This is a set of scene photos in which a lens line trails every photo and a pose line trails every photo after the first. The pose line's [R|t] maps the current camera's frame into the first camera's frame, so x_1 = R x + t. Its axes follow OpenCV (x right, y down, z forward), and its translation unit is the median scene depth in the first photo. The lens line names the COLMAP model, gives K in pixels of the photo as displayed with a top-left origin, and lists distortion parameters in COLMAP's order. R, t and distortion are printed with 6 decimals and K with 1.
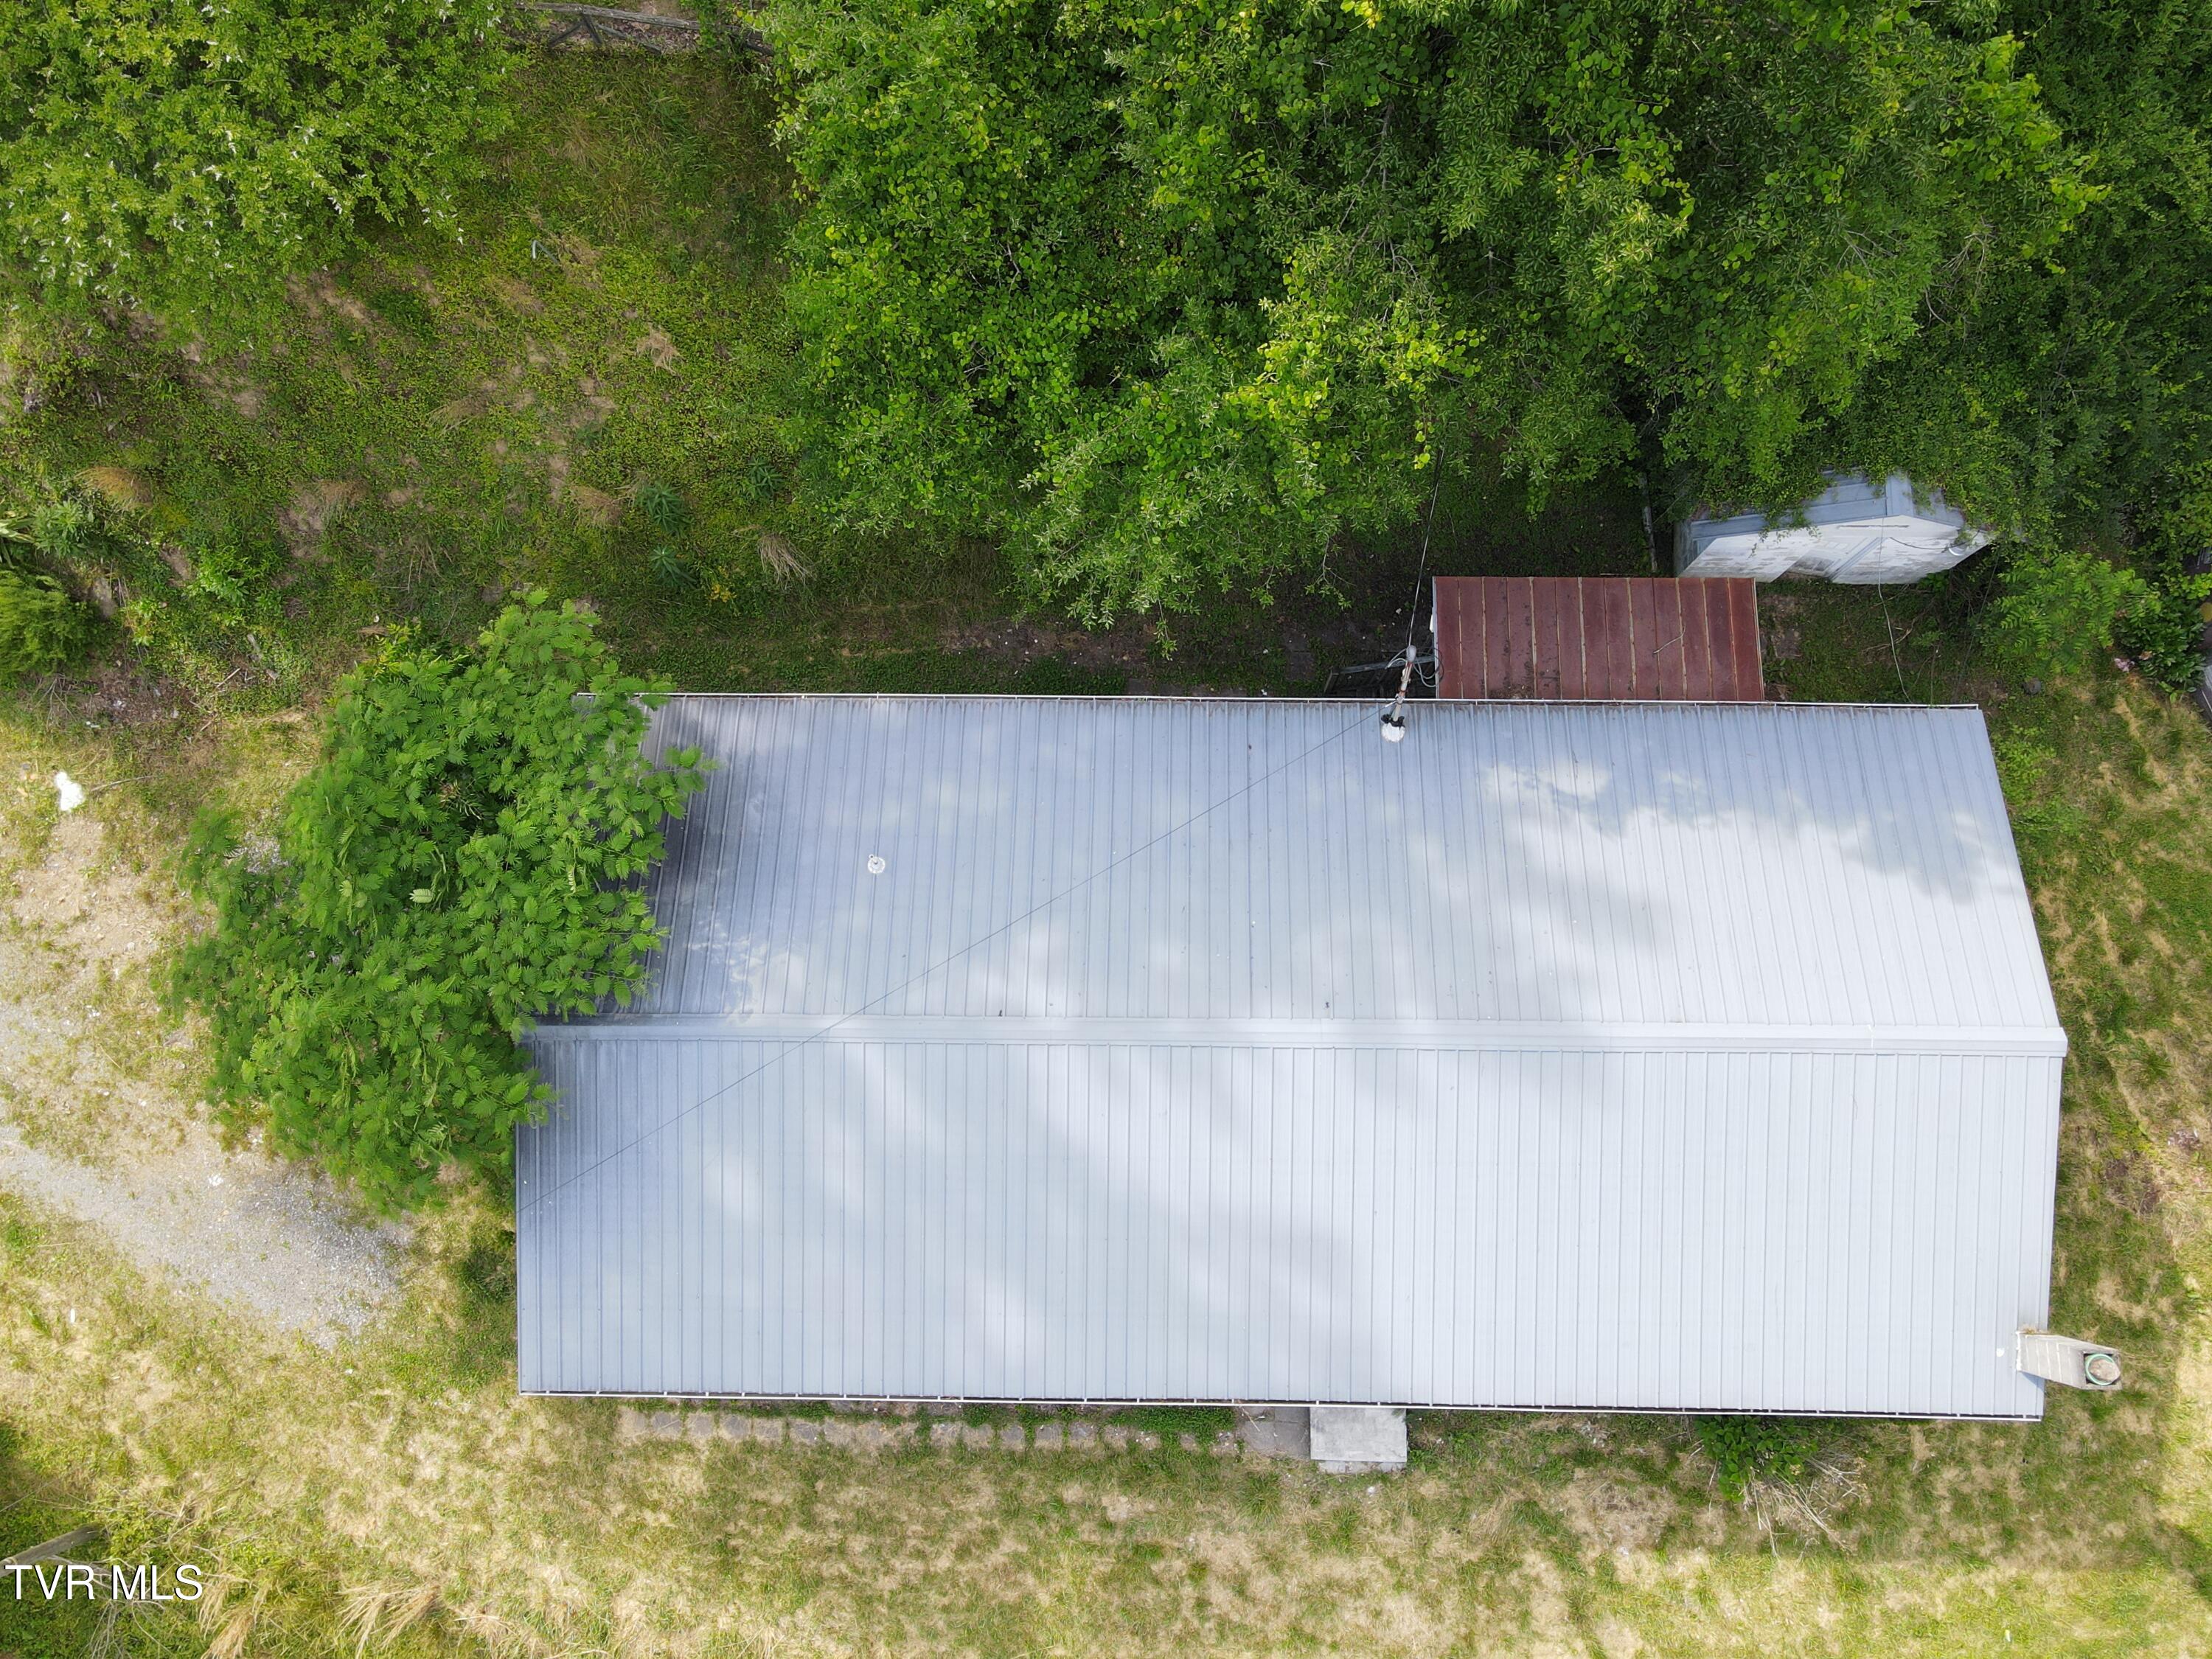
lens RADIAL K [[1574.4, 0, 1115.1], [0, 1574.4, 821.7], [0, 0, 1]] dist [0.010964, -0.003631]
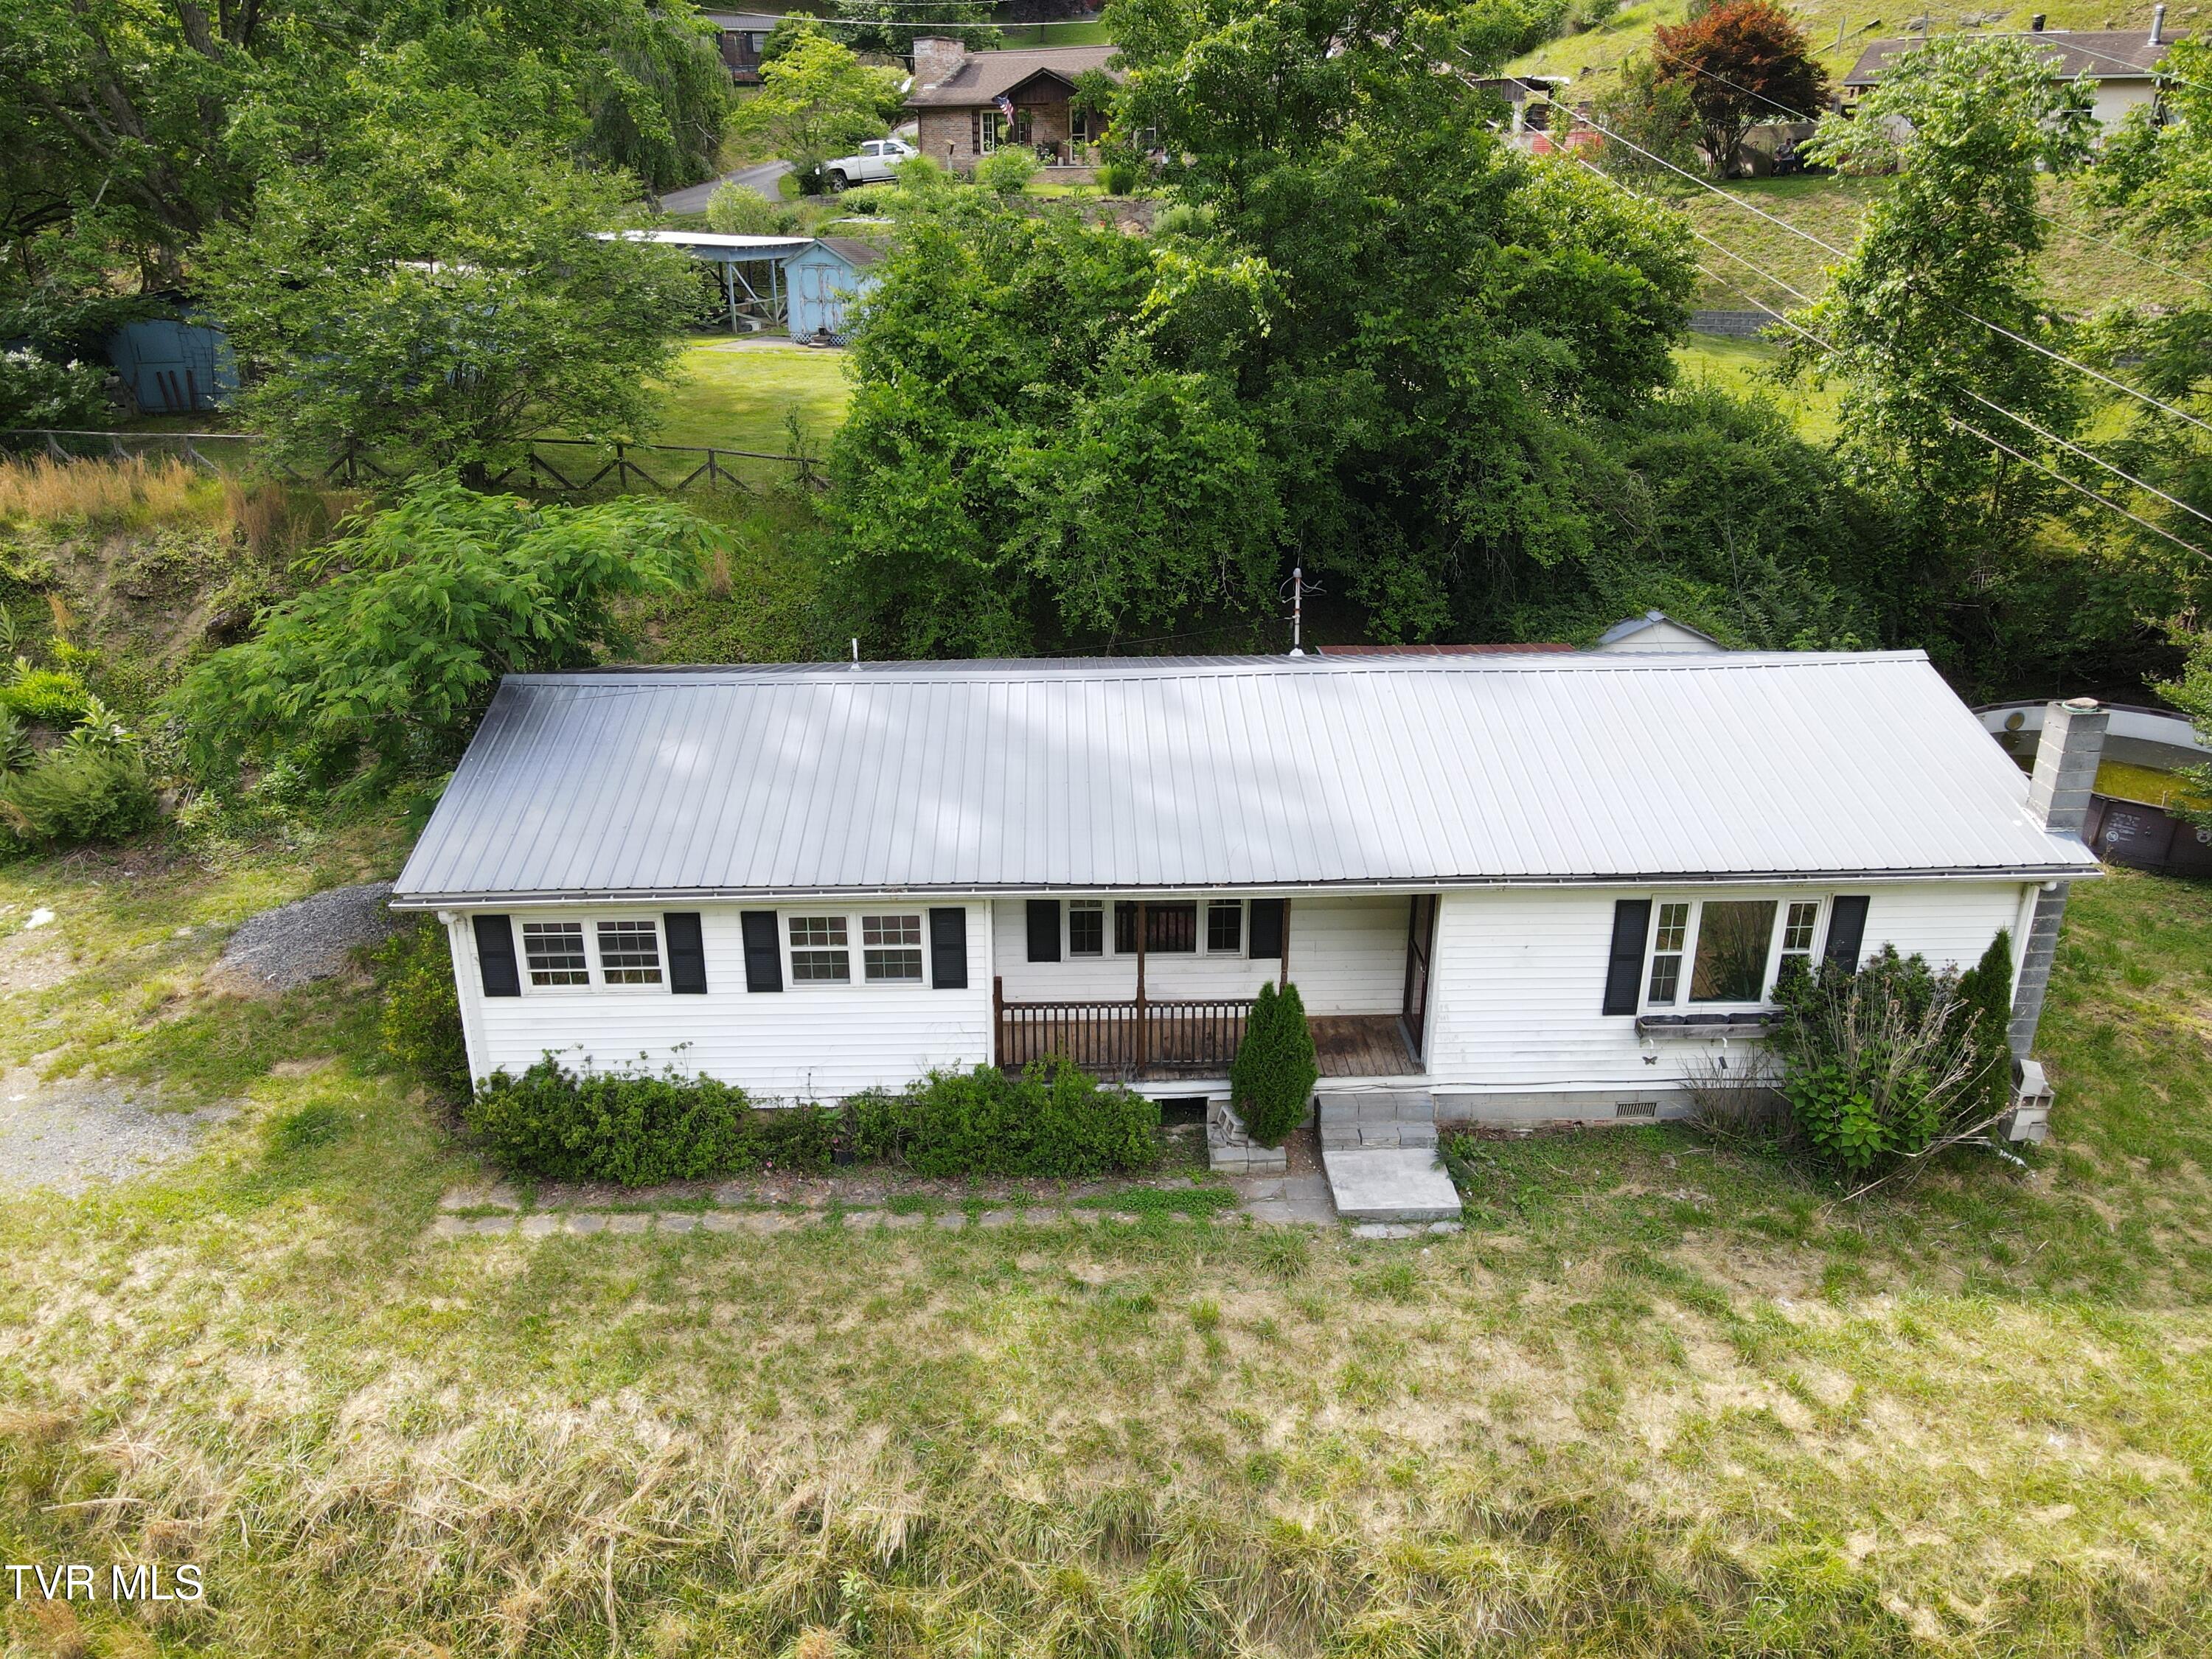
lens RADIAL K [[1574.4, 0, 1115.1], [0, 1574.4, 821.7], [0, 0, 1]] dist [0.010964, -0.003631]
pose [[0.998667, -0.011716, 0.050278, -0.021319], [0.048404, 0.551160, -0.832994, 0.938123], [-0.017952, 0.834317, 0.550993, 0.419485]]
